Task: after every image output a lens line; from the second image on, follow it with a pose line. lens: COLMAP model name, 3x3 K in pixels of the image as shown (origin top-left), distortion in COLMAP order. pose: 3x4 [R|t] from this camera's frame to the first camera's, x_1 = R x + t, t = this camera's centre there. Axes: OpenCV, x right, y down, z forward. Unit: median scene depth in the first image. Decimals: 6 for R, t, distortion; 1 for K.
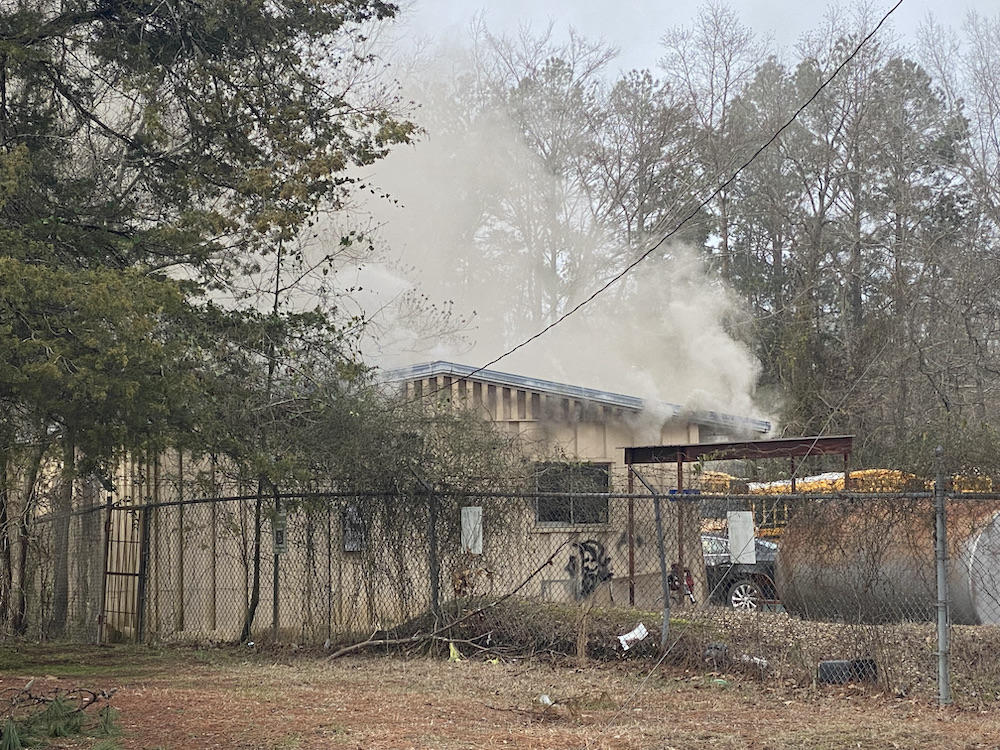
lens RADIAL K [[2470.7, 0, 508.9], [0, 2470.7, 375.5], [0, 0, 1]] dist [0.054343, 0.000000]
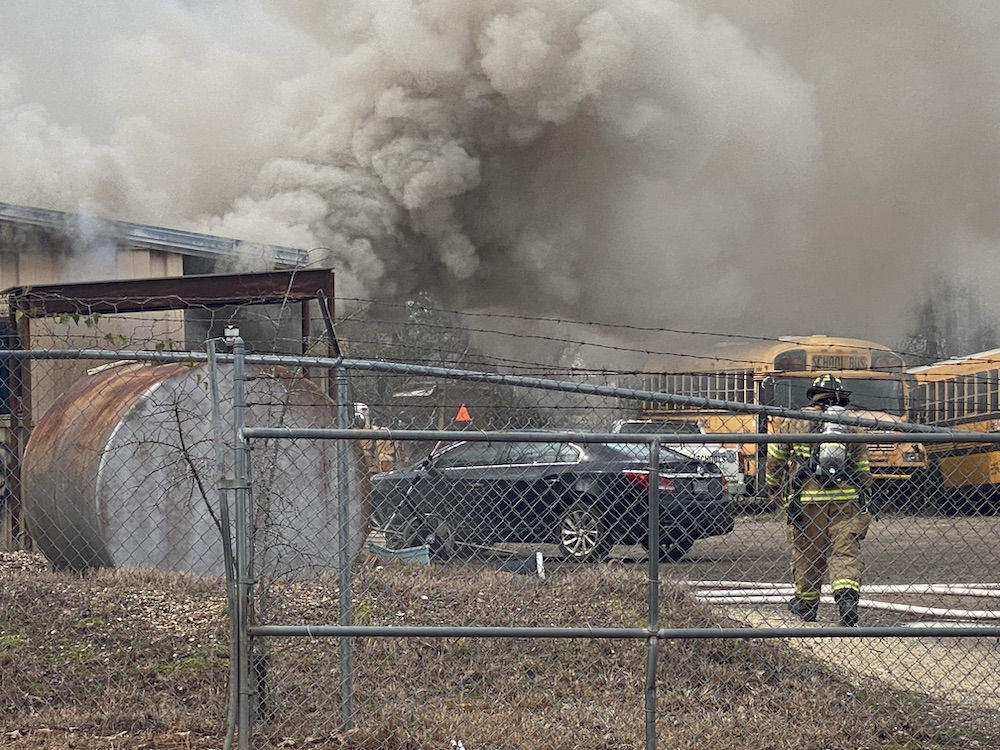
lens RADIAL K [[3557.7, 0, 499.6], [0, 3557.7, 370.8], [0, 0, 1]] dist [-0.054224, 0.000000]
pose [[0.987963, -0.010013, -0.154364, 0.217177], [0.016938, 0.998905, 0.043611, 0.008539], [0.153758, -0.045701, 0.987051, 0.094113]]
